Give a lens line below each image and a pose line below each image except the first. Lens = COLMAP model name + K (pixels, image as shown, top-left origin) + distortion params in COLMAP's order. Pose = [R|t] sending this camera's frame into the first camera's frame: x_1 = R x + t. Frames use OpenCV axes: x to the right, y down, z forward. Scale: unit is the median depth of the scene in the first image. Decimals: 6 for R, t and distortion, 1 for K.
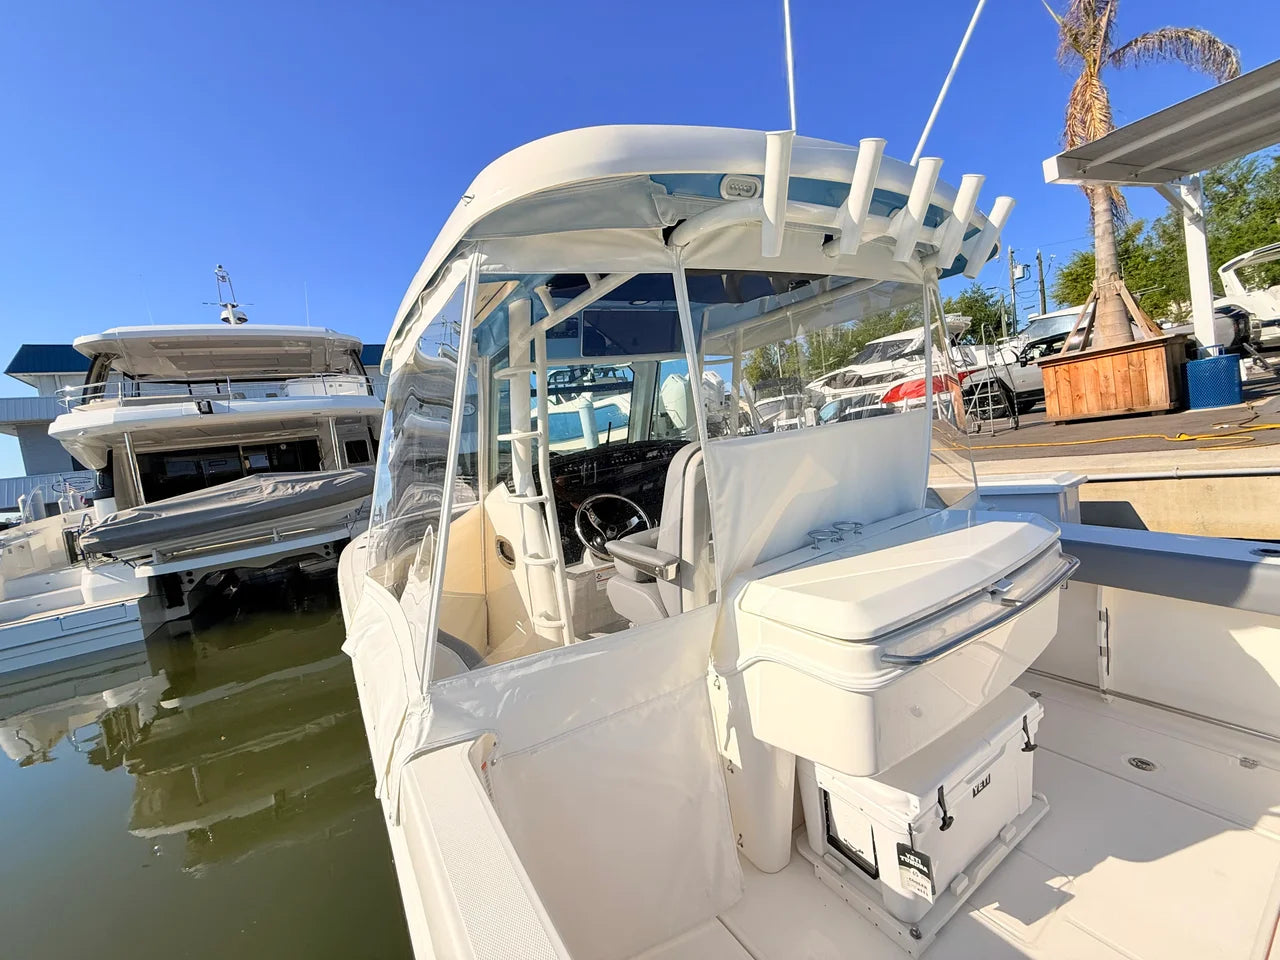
lens RADIAL K [[514.2, 0, 641.0], [0, 514.2, 487.6], [0, 0, 1]] dist [0.005346, -0.001148]
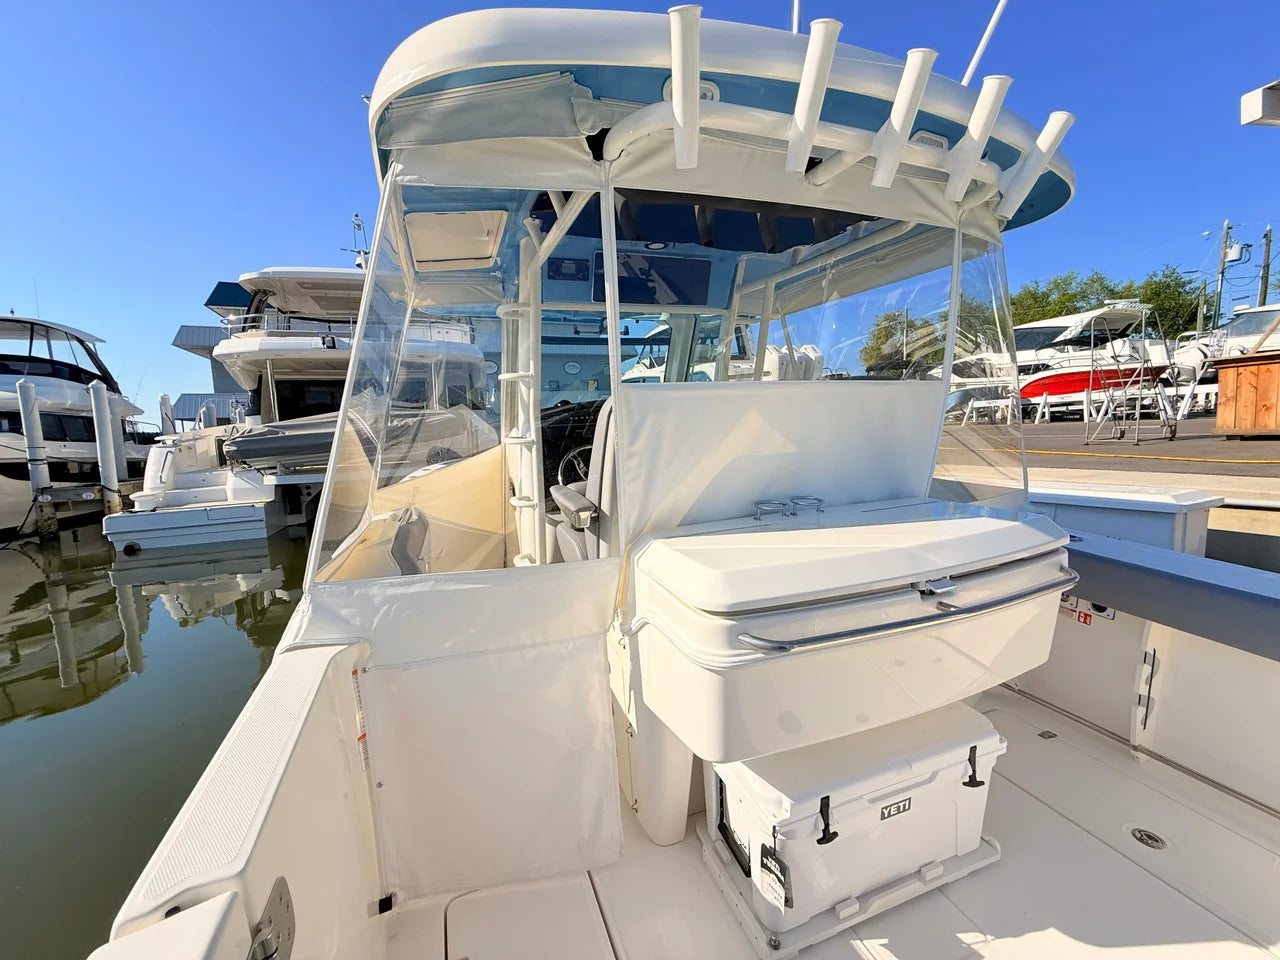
lens RADIAL K [[514.2, 0, 641.0], [0, 514.2, 487.6], [0, 0, 1]] dist [0.005346, -0.001148]
pose [[0.974520, 0.125069, -0.186194, 0.234983], [-0.114560, 0.991207, 0.066211, 0.021447], [0.192838, -0.043193, 0.980279, 0.061962]]
